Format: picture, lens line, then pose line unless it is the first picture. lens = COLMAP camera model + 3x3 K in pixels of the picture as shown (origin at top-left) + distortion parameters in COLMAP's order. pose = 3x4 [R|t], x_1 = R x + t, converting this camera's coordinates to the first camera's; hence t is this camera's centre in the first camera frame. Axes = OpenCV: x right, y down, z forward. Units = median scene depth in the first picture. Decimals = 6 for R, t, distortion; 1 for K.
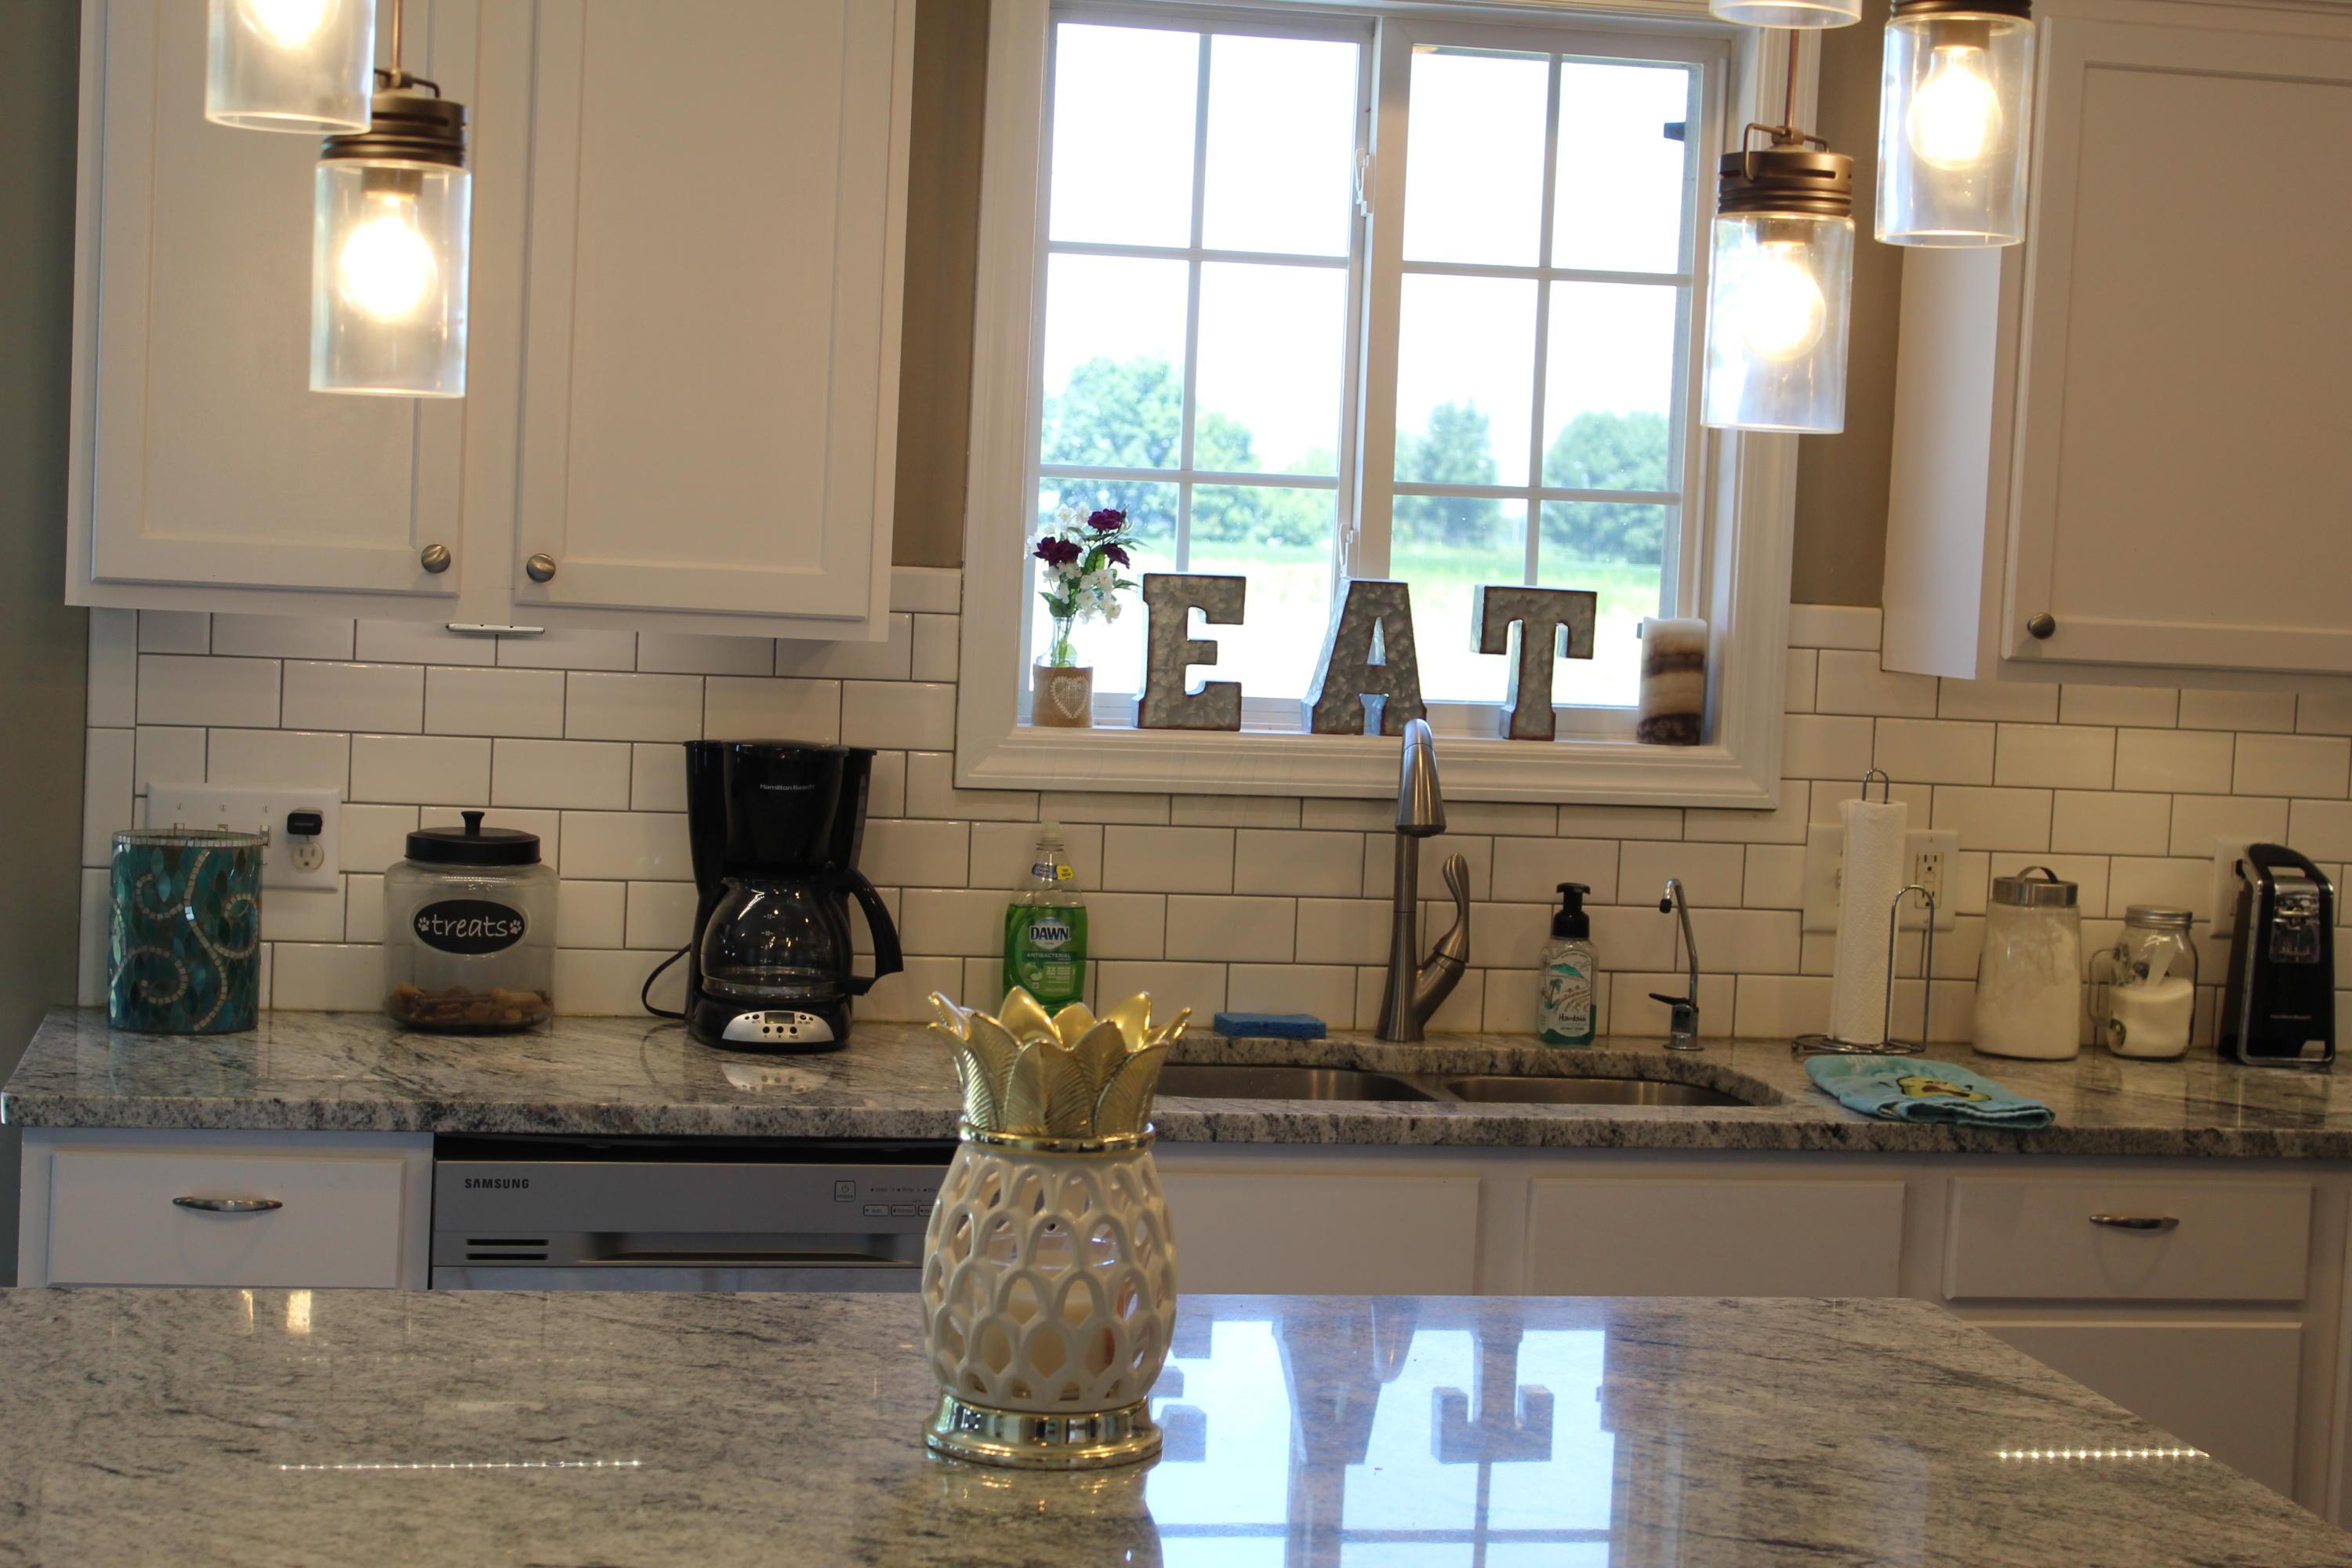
lens RADIAL K [[3911.3, 0, 1161.6], [0, 3911.3, 782.8], [0, 0, 1]] dist [-0.025339, 0.165892]
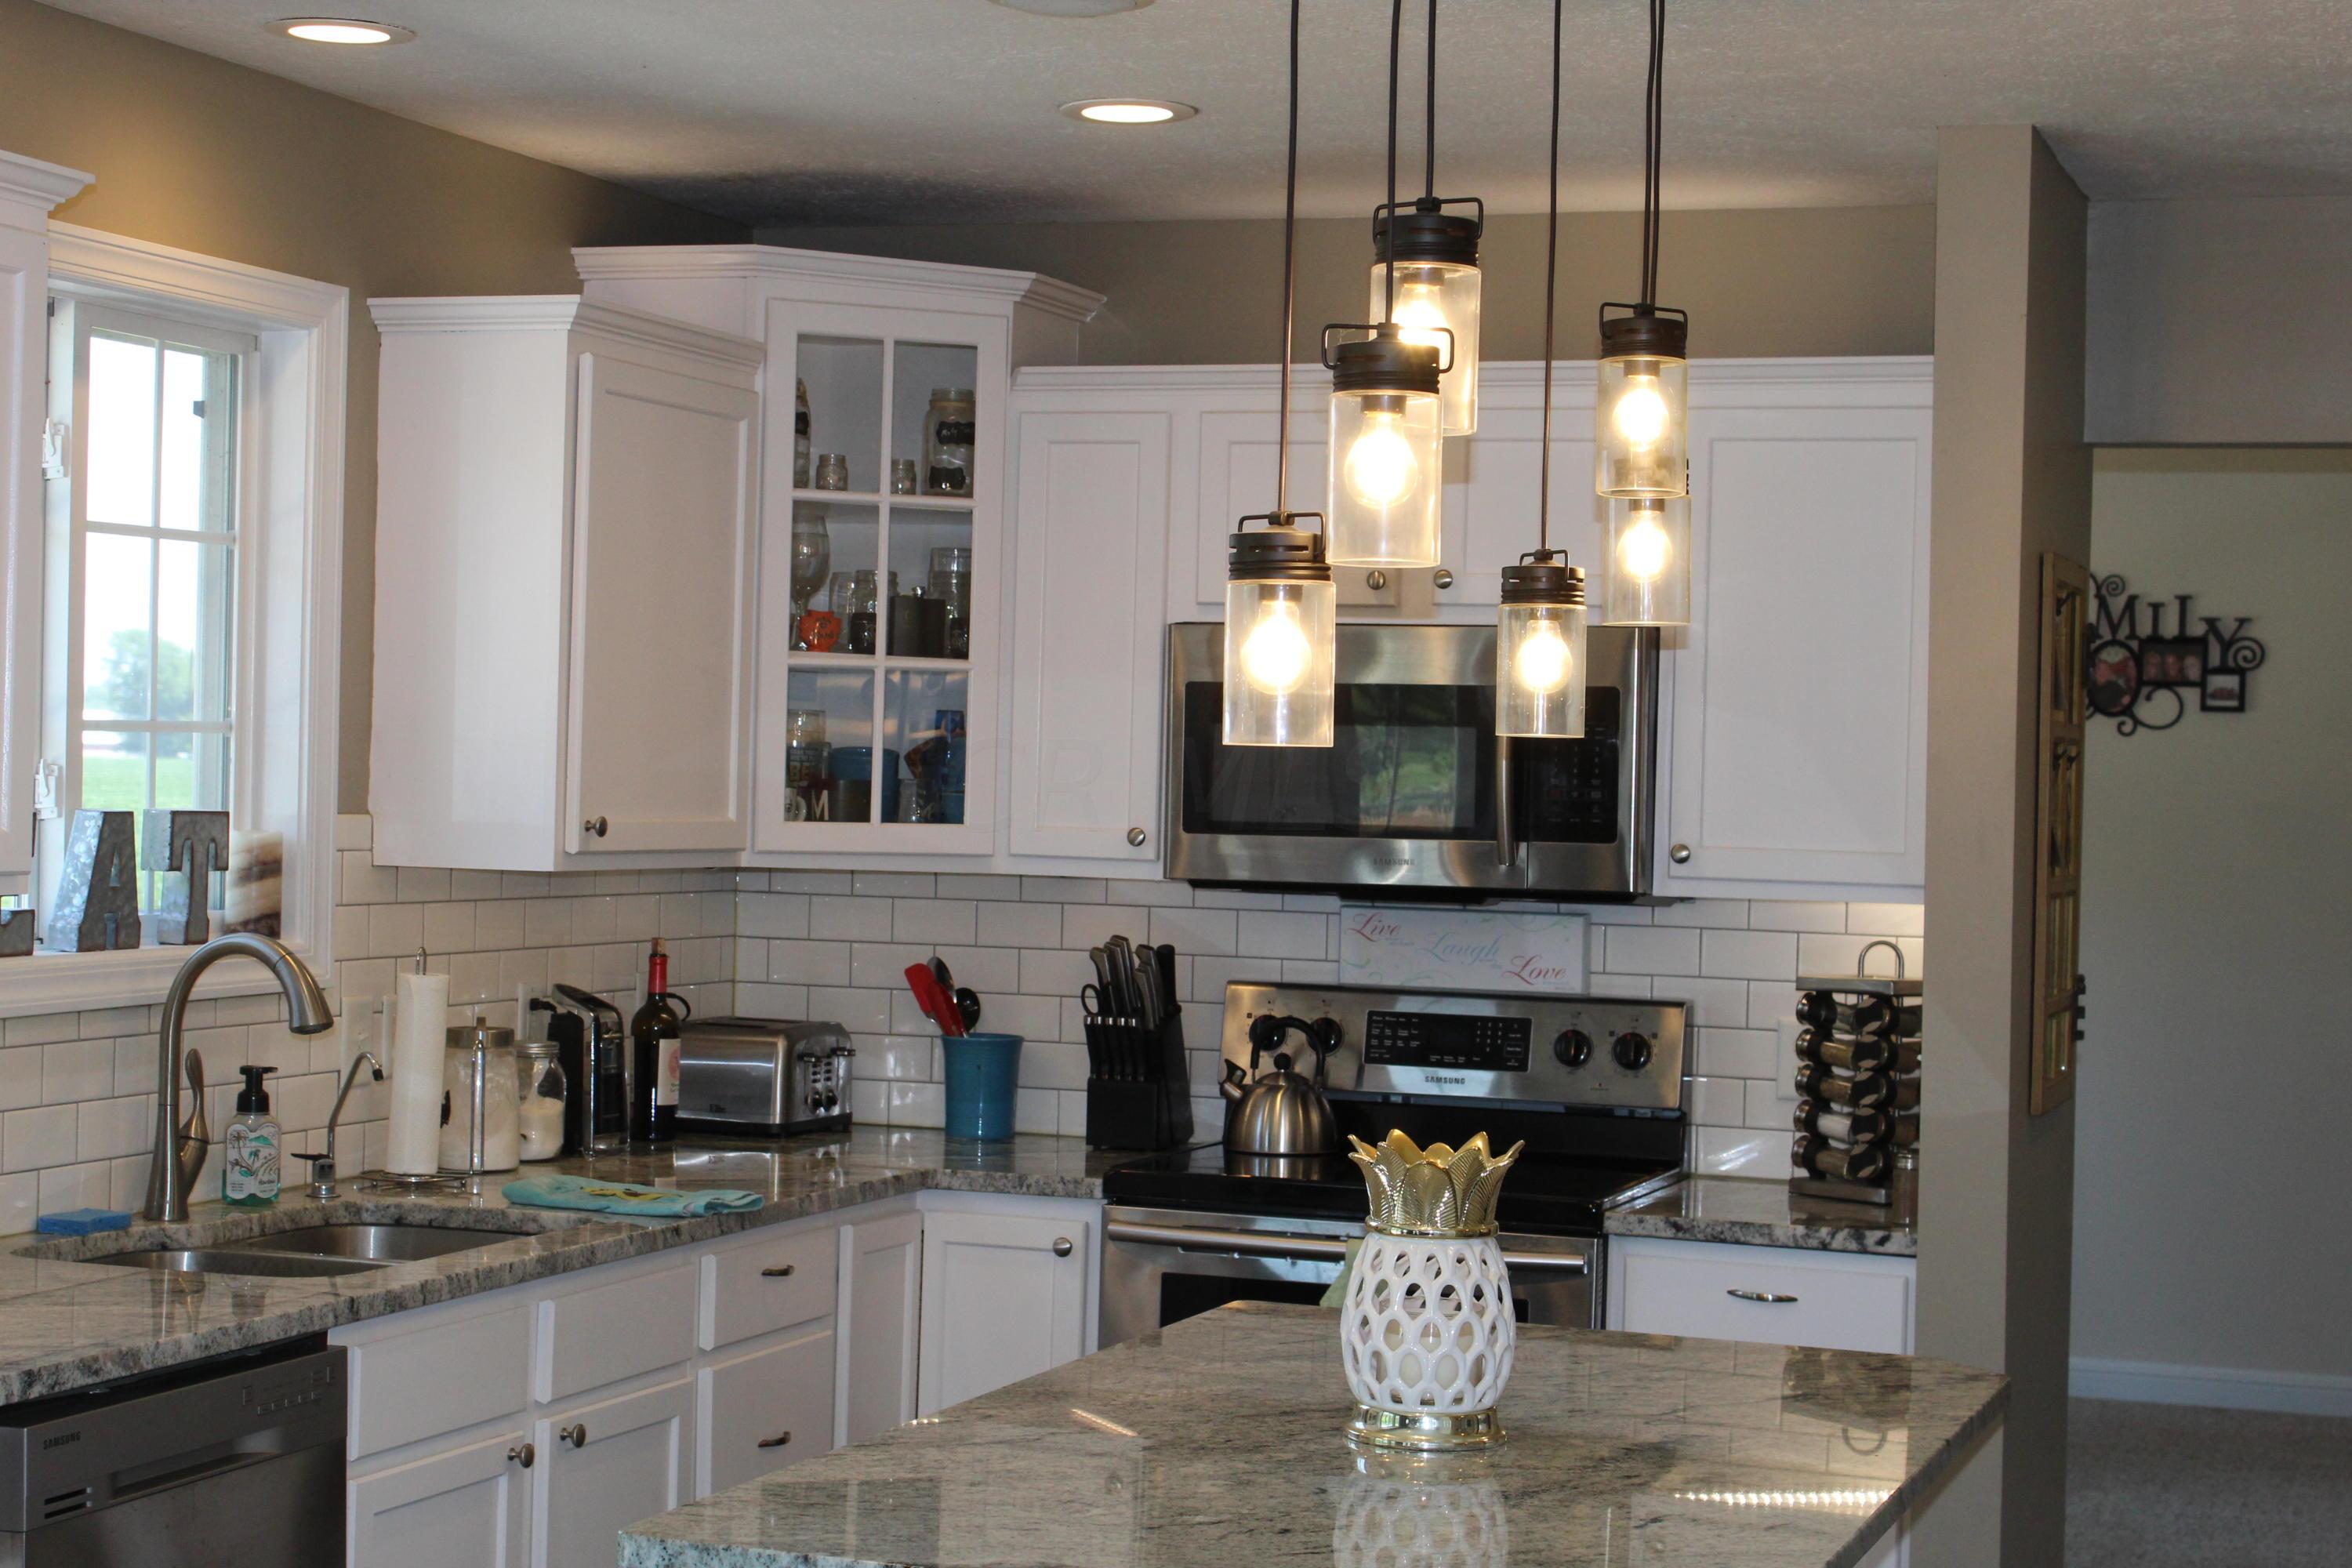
lens RADIAL K [[3911.3, 0, 1161.6], [0, 3911.3, 782.8], [0, 0, 1]] dist [-0.025339, 0.165892]
pose [[0.516328, -0.035706, 0.855646, -0.737722], [0.053441, 0.998527, 0.009420, -0.053942], [-0.854722, 0.040863, 0.517476, 0.169598]]
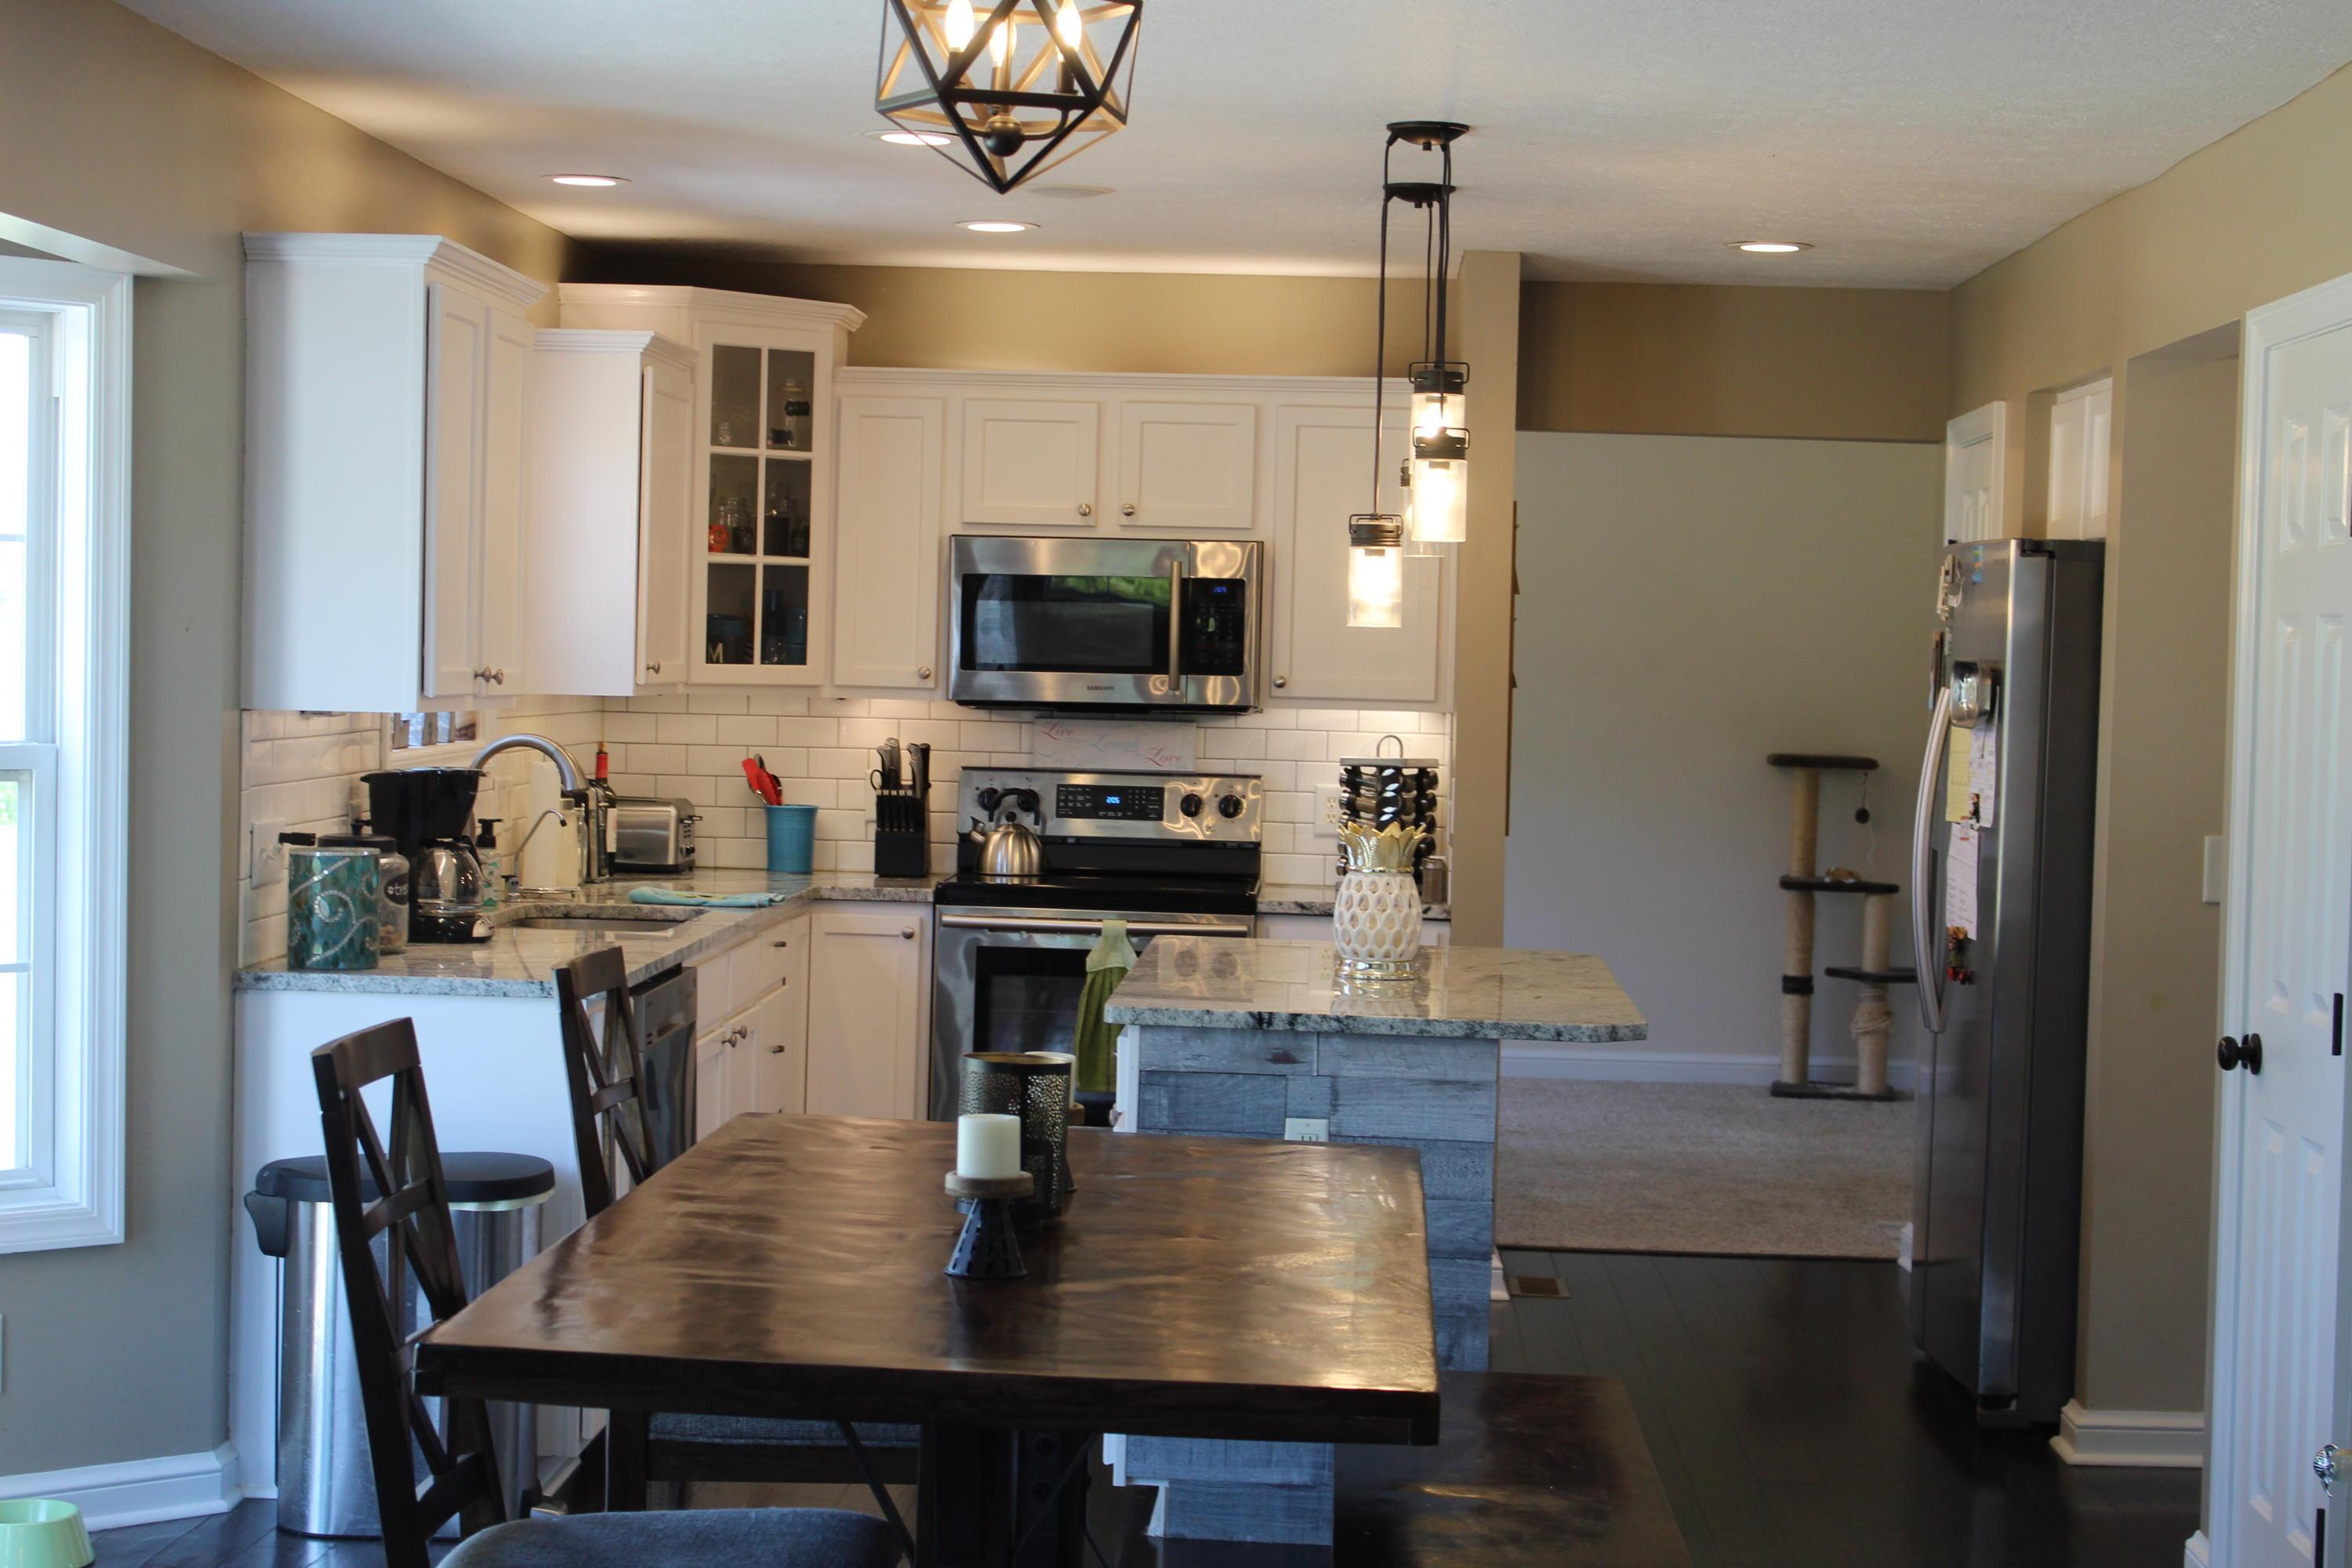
lens RADIAL K [[3911.3, 0, 1161.6], [0, 3911.3, 782.8], [0, 0, 1]] dist [-0.025339, 0.165892]
pose [[0.250715, -0.074477, 0.965192, -1.584286], [0.048447, 0.996752, 0.064328, -0.093170], [-0.966848, 0.030632, 0.253509, 0.223750]]
